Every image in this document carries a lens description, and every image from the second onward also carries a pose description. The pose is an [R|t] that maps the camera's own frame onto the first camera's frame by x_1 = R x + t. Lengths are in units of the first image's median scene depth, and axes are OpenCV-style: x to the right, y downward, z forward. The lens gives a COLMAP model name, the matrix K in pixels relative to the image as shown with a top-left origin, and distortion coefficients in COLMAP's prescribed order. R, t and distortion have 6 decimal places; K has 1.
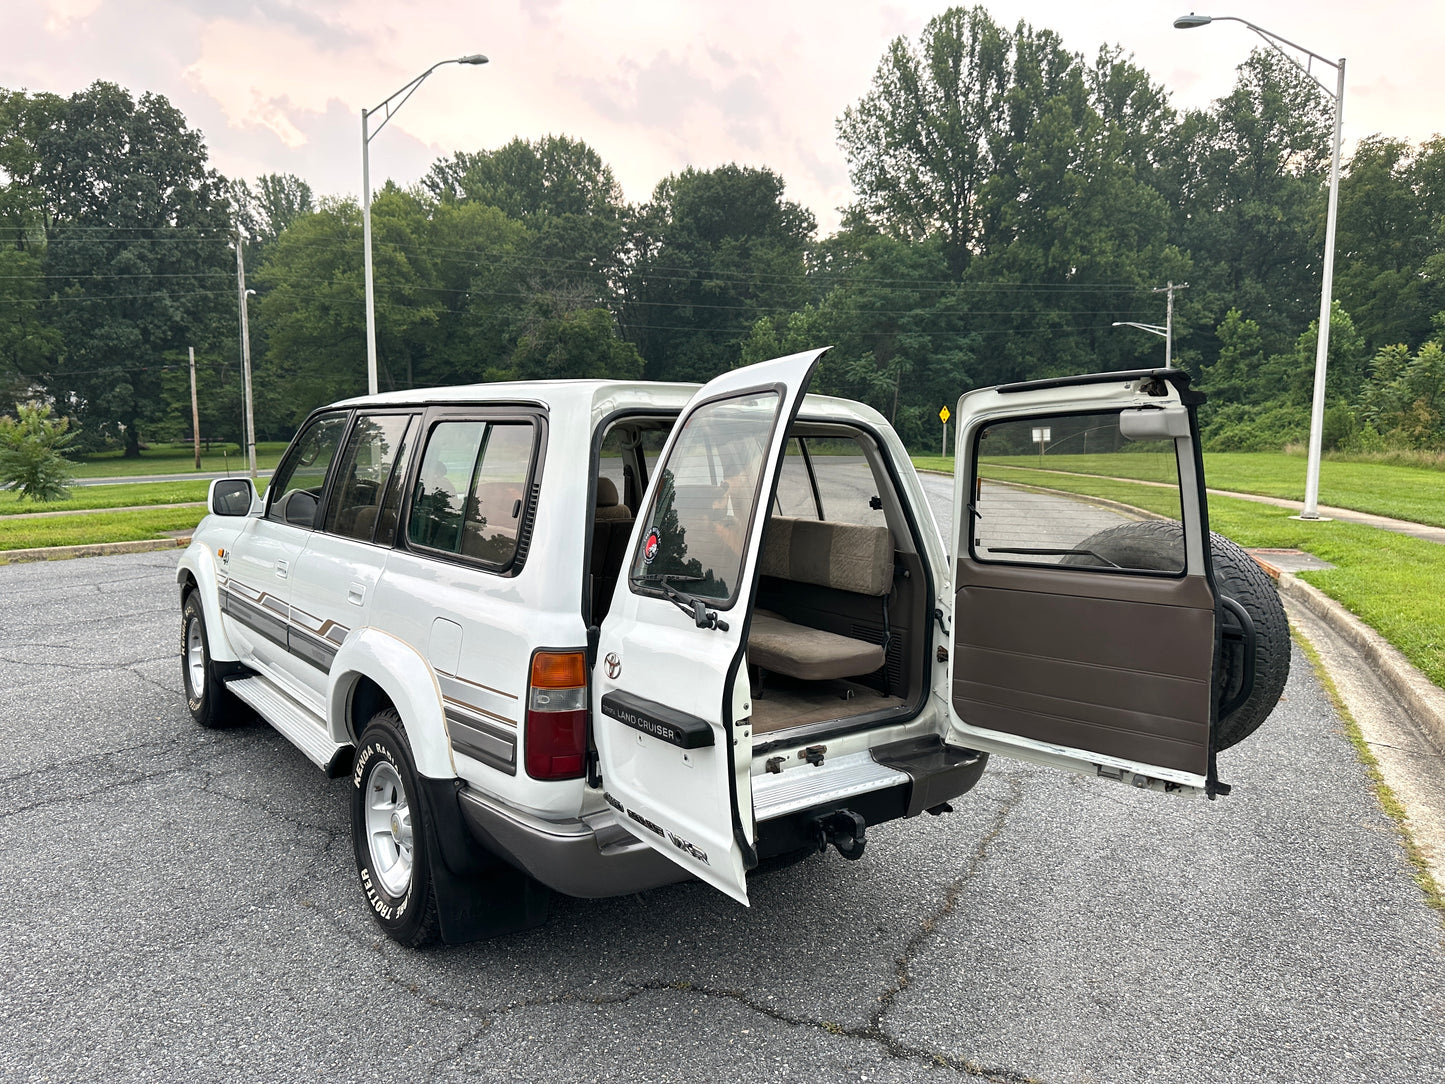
lens RADIAL K [[1022.7, 0, 714.1], [0, 1022.7, 543.3], [0, 0, 1]] dist [0.045005, -0.062742]
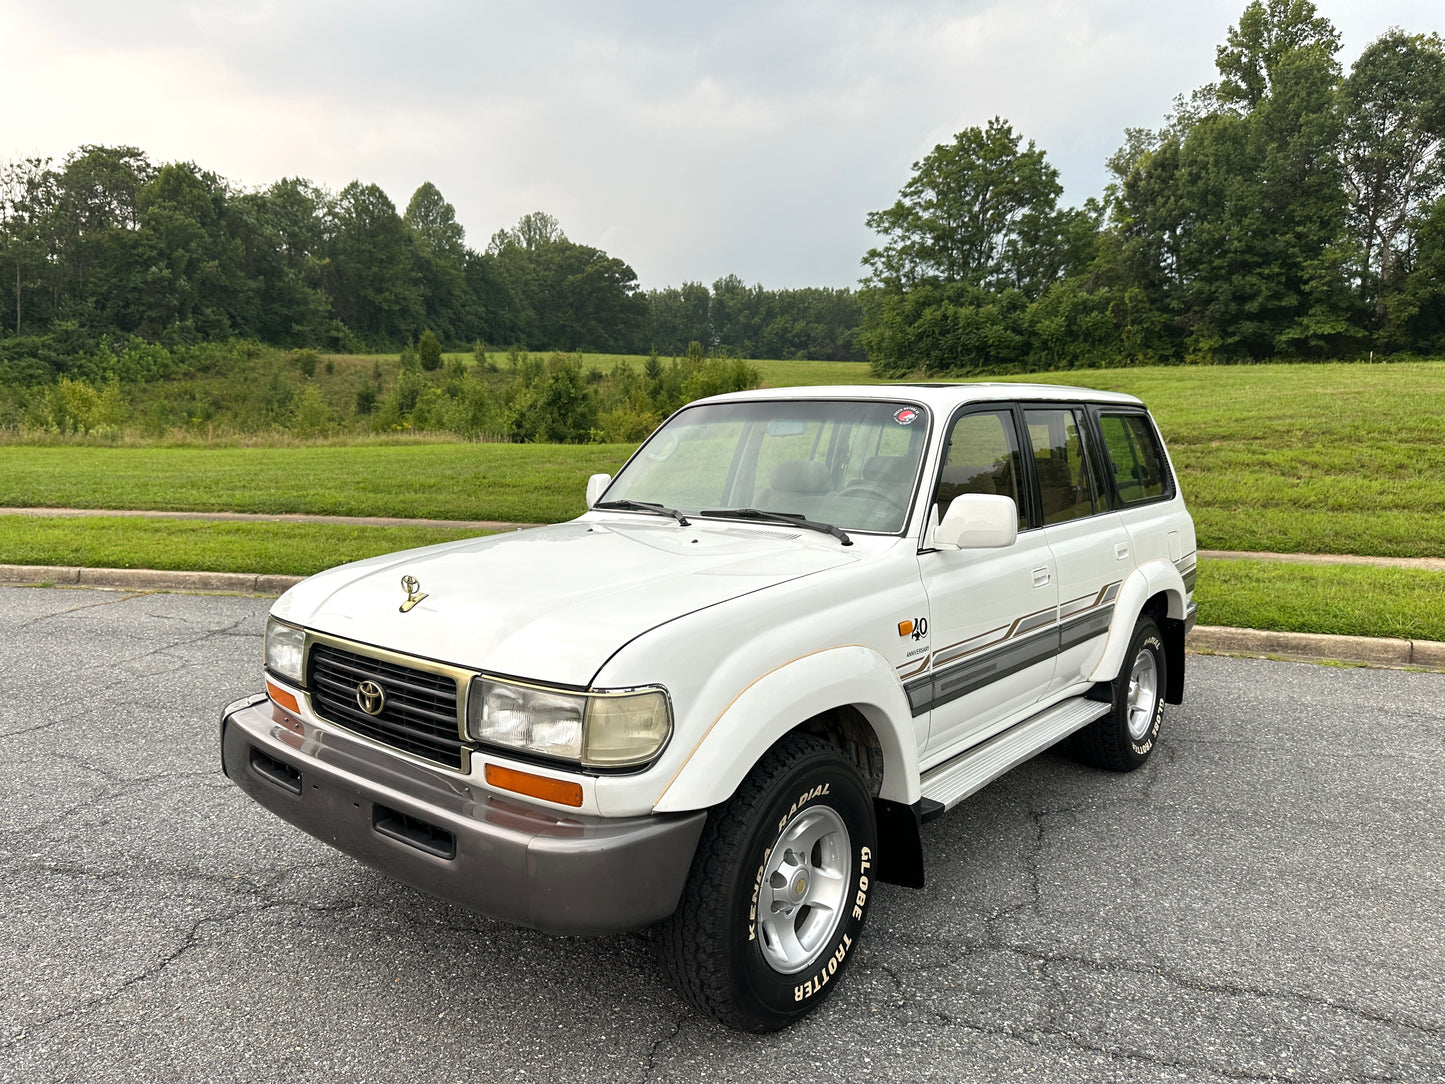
lens RADIAL K [[1022.7, 0, 735.7], [0, 1022.7, 532.5], [0, 0, 1]] dist [0.045005, -0.062742]
pose [[-0.240277, -0.127071, 0.962351, -0.076560], [0.079427, 0.985497, 0.149959, -0.010763], [-0.967449, 0.112469, -0.226700, 0.091210]]
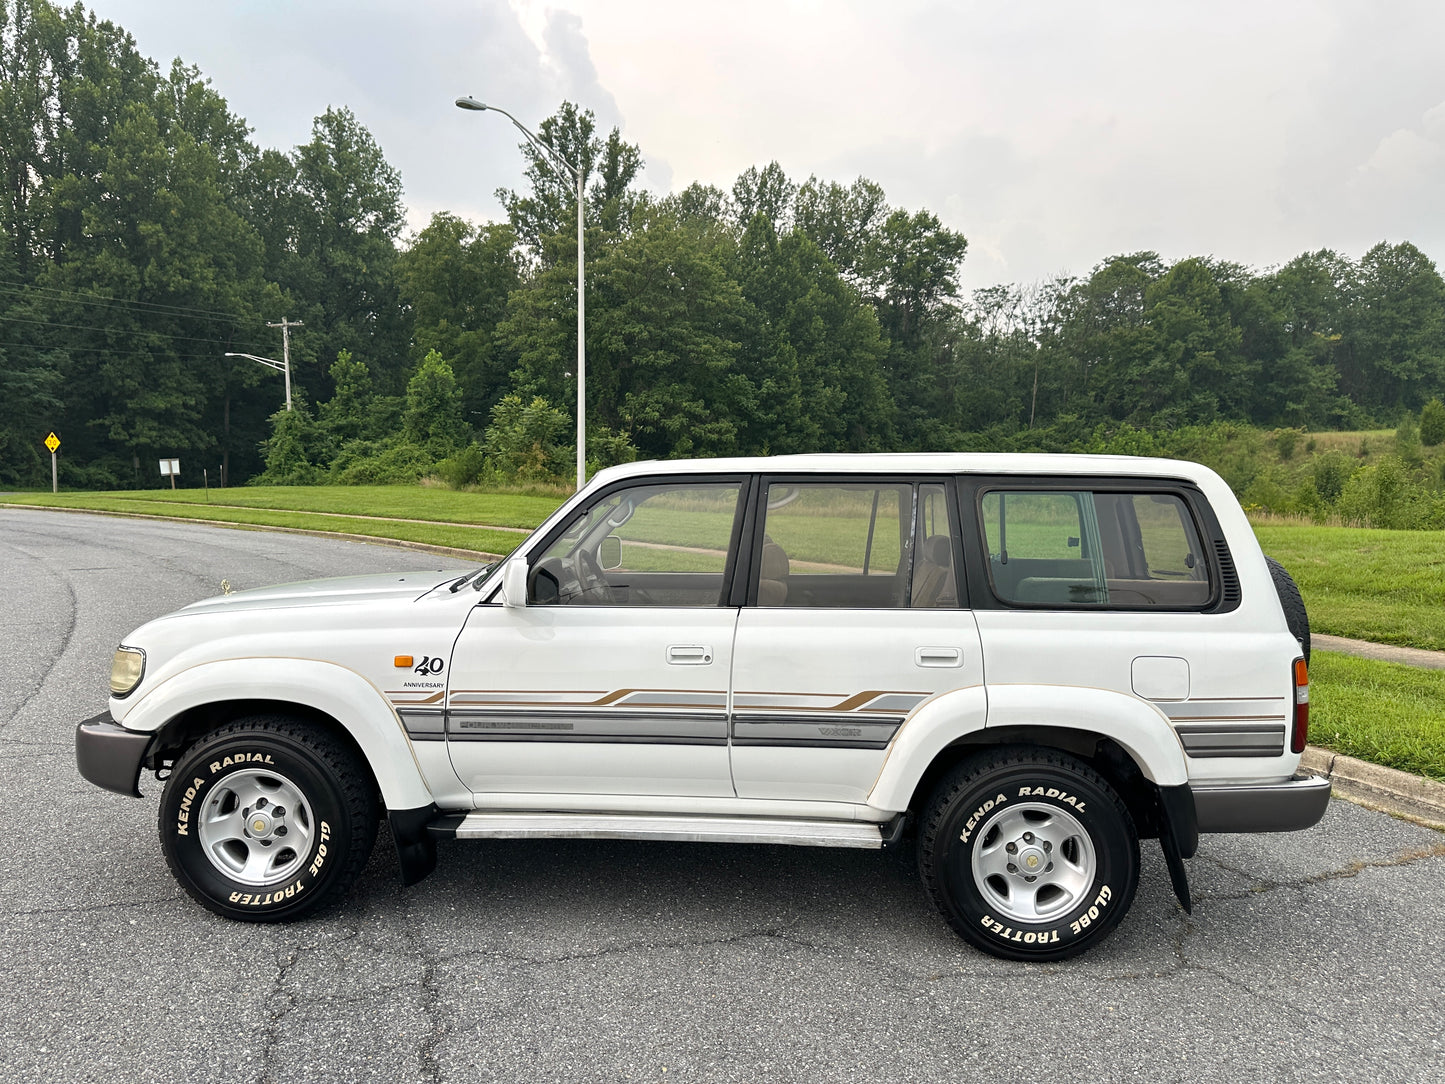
lens RADIAL K [[1022.7, 0, 723.6], [0, 1022.7, 548.4], [0, 0, 1]] dist [0.045005, -0.062742]
pose [[0.641857, -0.054398, 0.764892, -0.065828], [0.073572, 0.997248, 0.009185, -0.004449], [-0.763286, 0.050380, 0.644093, 0.025851]]
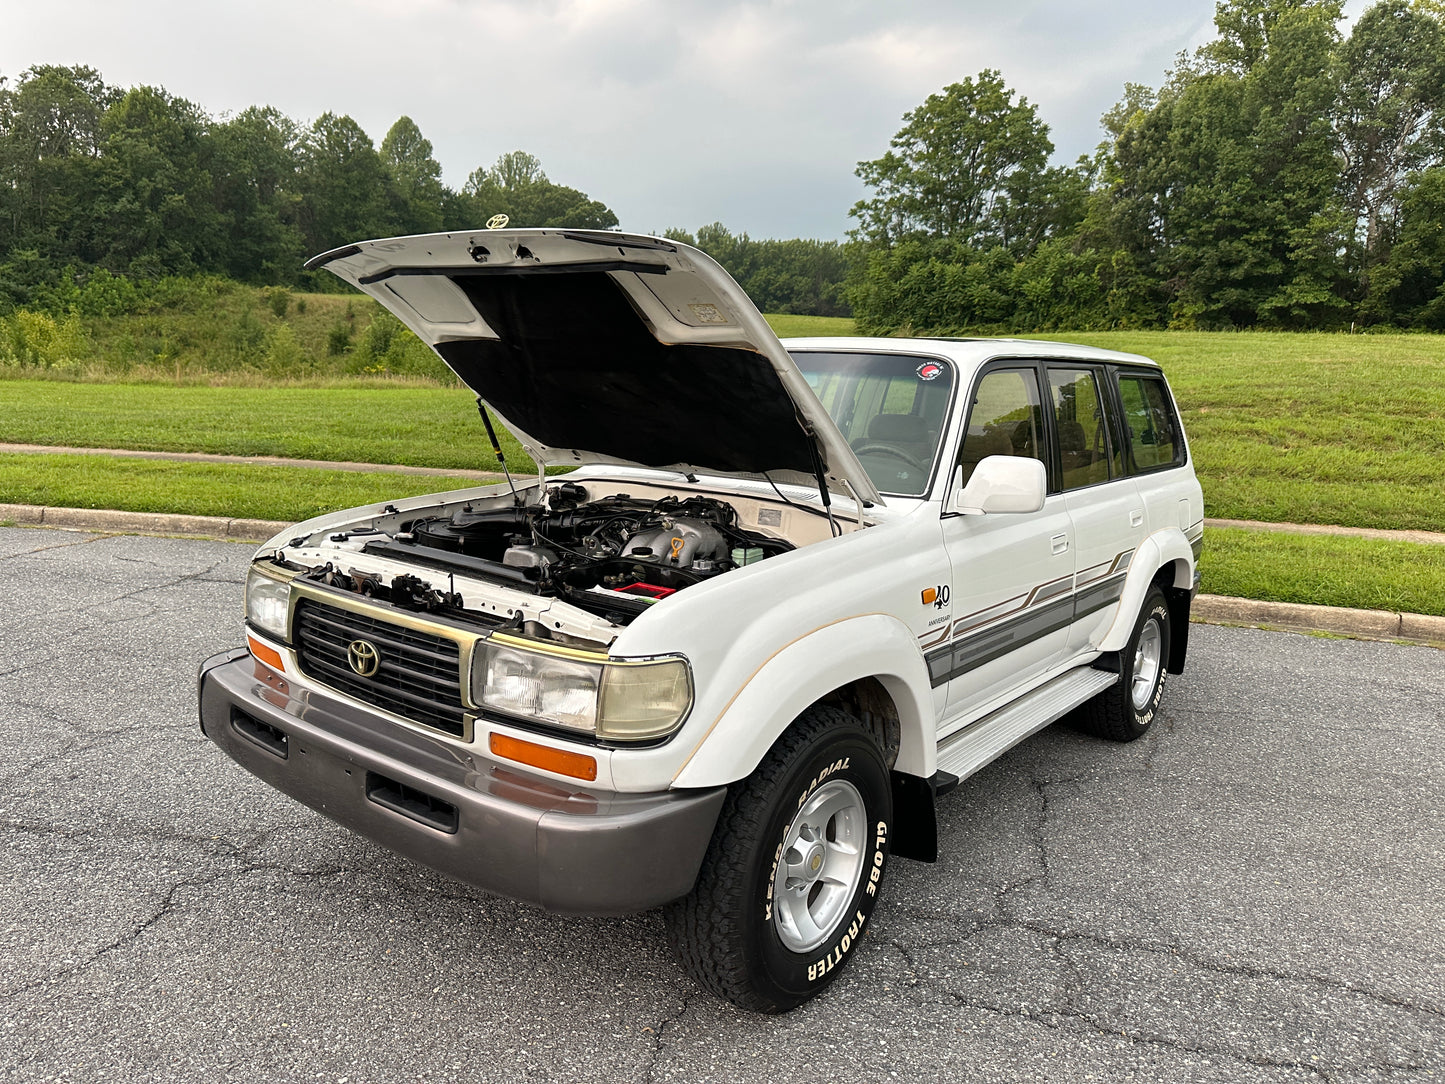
lens RADIAL K [[1022.7, 0, 741.3], [0, 1022.7, 545.9], [0, 0, 1]] dist [0.045005, -0.062742]
pose [[-0.263720, -0.187974, 0.946107, -0.073614], [0.049852, 0.976862, 0.207981, -0.010599], [-0.963310, 0.102014, -0.248247, 0.092218]]
